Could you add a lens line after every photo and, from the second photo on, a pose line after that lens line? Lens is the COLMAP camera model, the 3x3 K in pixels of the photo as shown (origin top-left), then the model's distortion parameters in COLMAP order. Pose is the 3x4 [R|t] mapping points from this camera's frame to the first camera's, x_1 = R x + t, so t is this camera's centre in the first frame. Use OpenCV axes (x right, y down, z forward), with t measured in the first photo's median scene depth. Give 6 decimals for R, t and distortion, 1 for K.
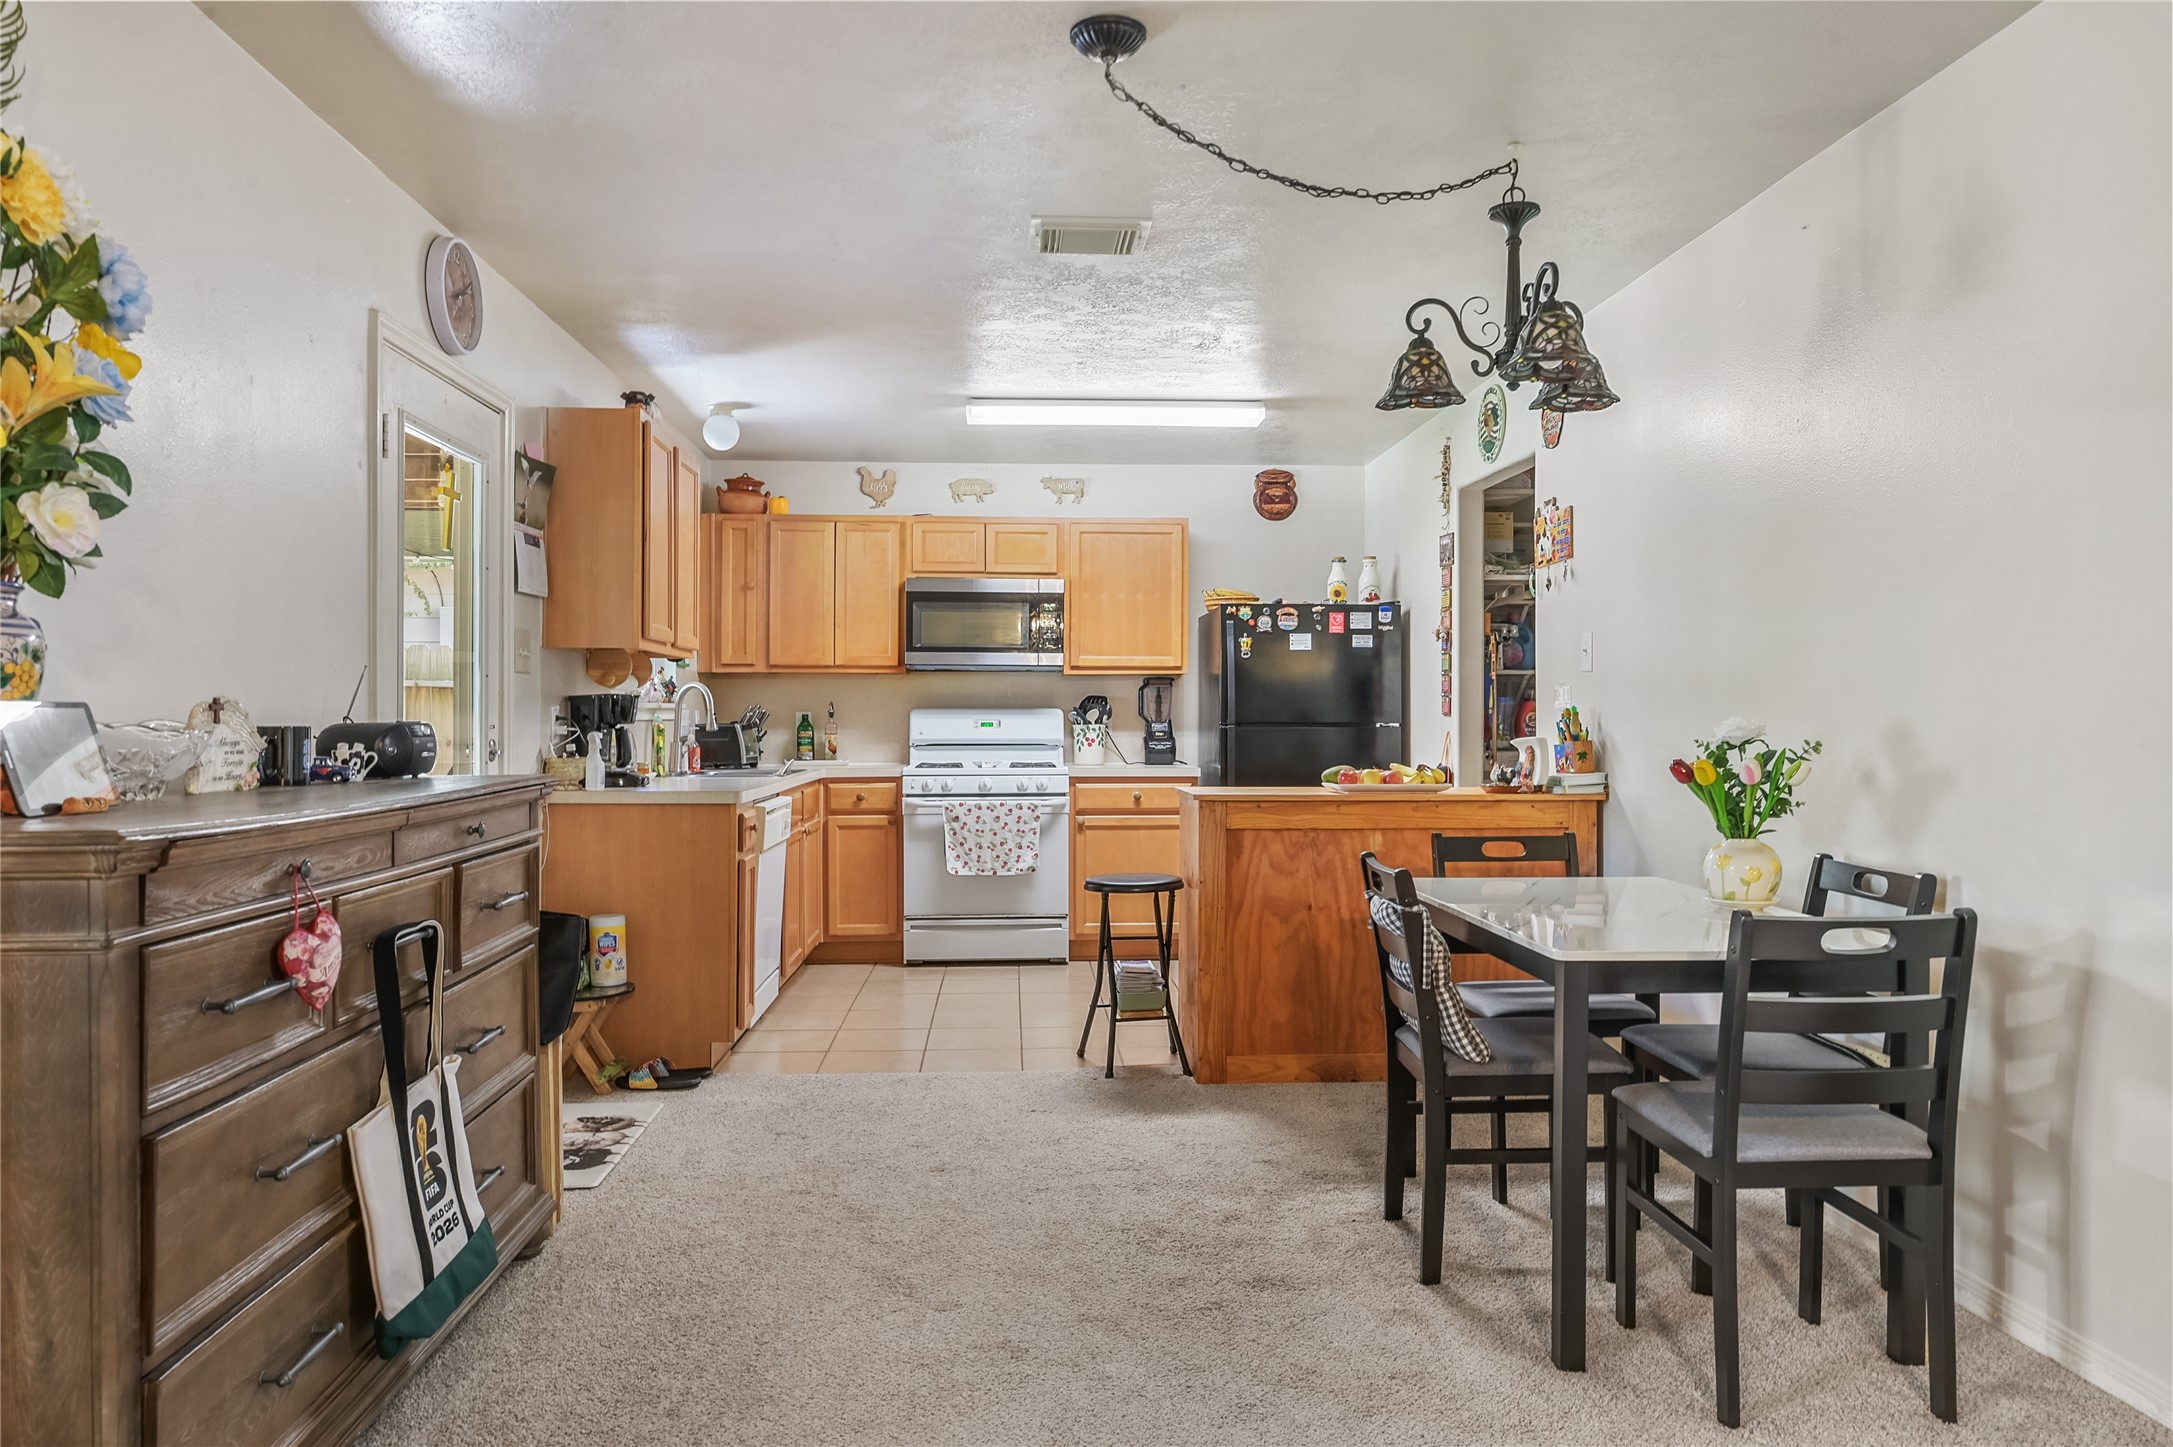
lens RADIAL K [[1490.3, 0, 1086.3], [0, 1490.3, 720.9], [0, 0, 1]] dist [0.001653, 0.000122]
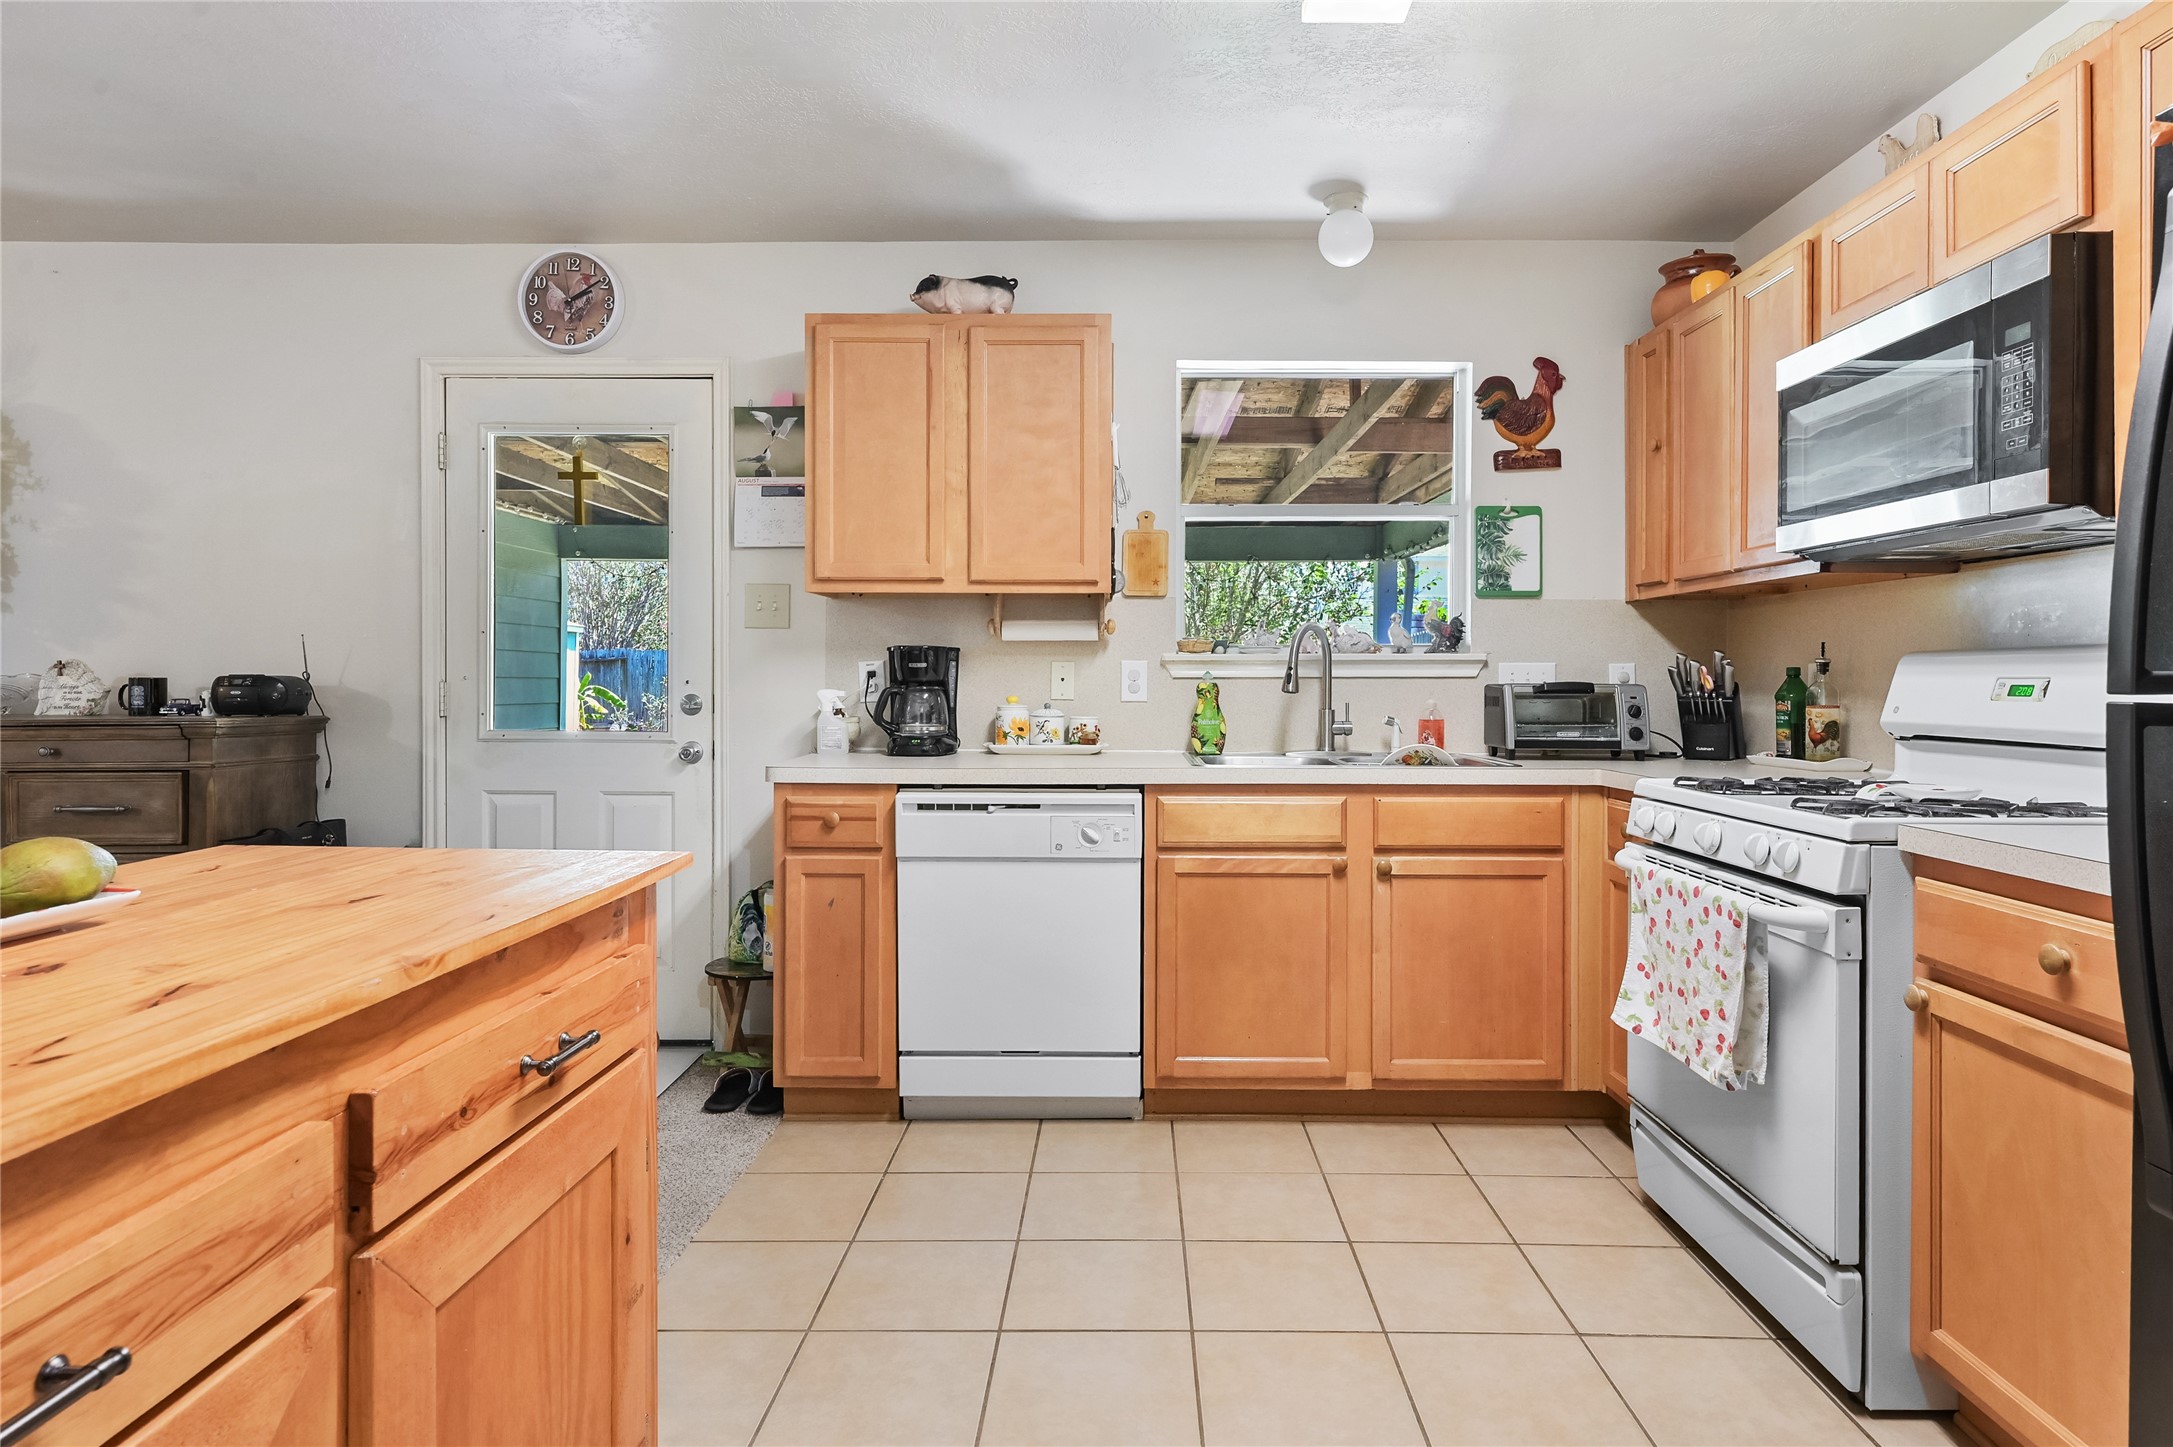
lens RADIAL K [[1196.2, 0, 1100.6], [0, 1196.2, 681.9], [0, 0, 1]] dist [-0.000983, -0.000080]
pose [[-0.073782, 0.000523, -0.997274, 0.266629], [-0.003904, 0.999992, 0.000813, 0.001192], [0.997267, 0.003954, -0.073780, 0.860917]]
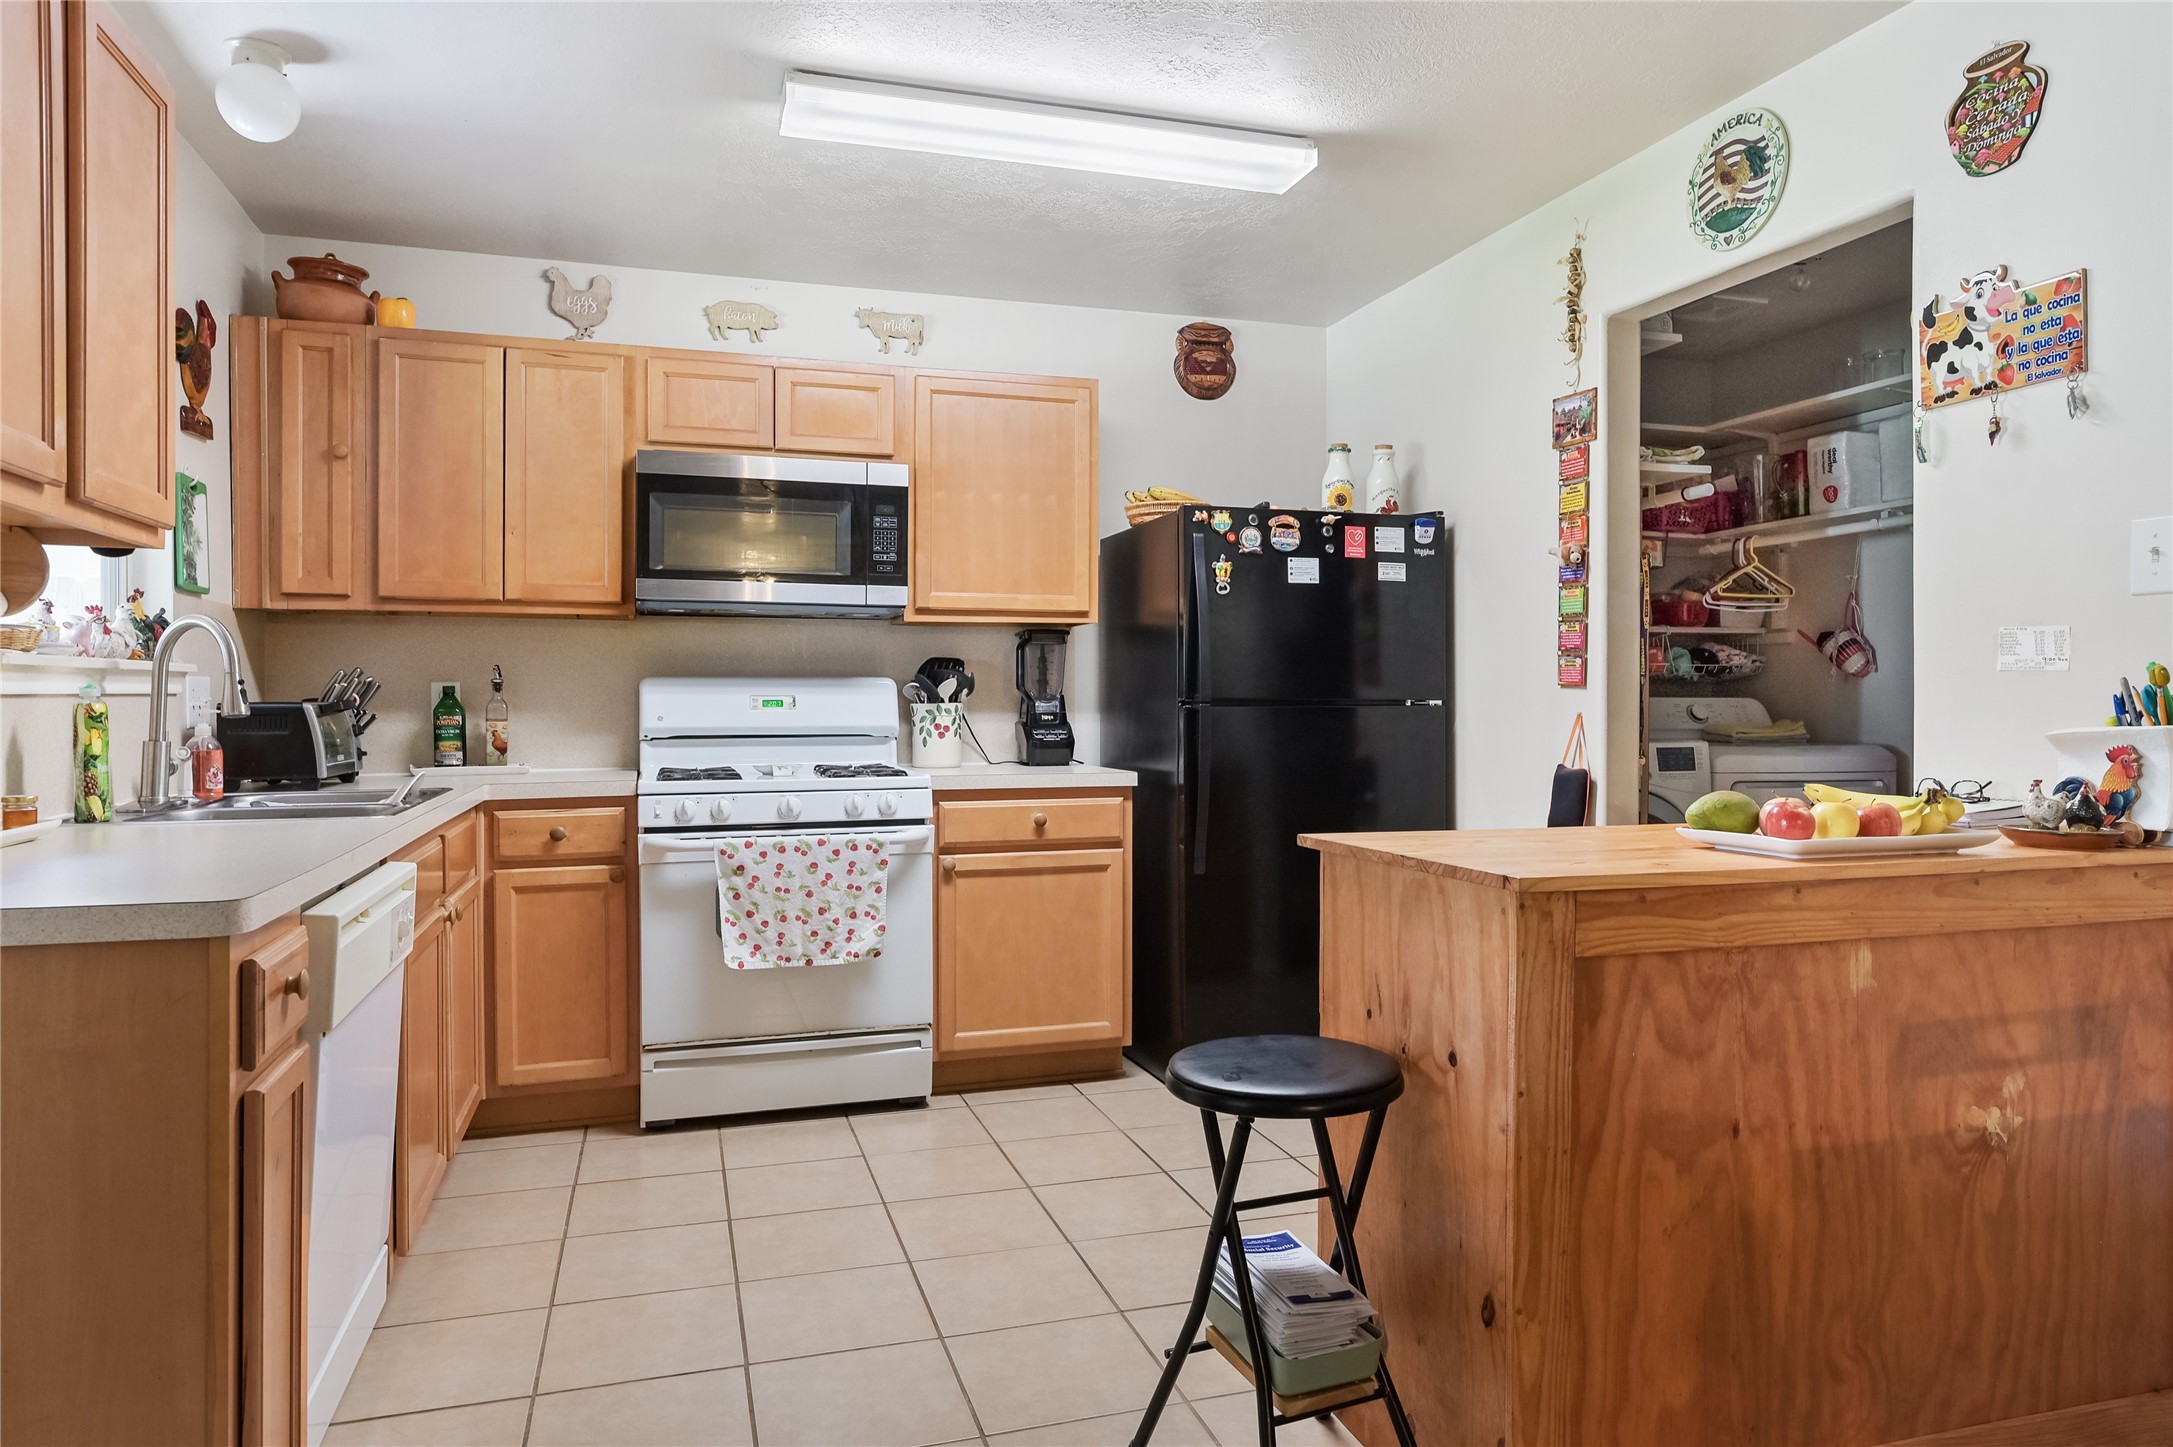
lens RADIAL K [[1349.9, 0, 1086.2], [0, 1349.9, 712.0], [0, 0, 1]] dist [-0.006927, 0.000232]
pose [[0.968058, -0.003555, 0.250703, -0.087330], [0.001362, 0.999959, 0.008918, 0.001399], [-0.250724, -0.008291, 0.968023, 0.468934]]
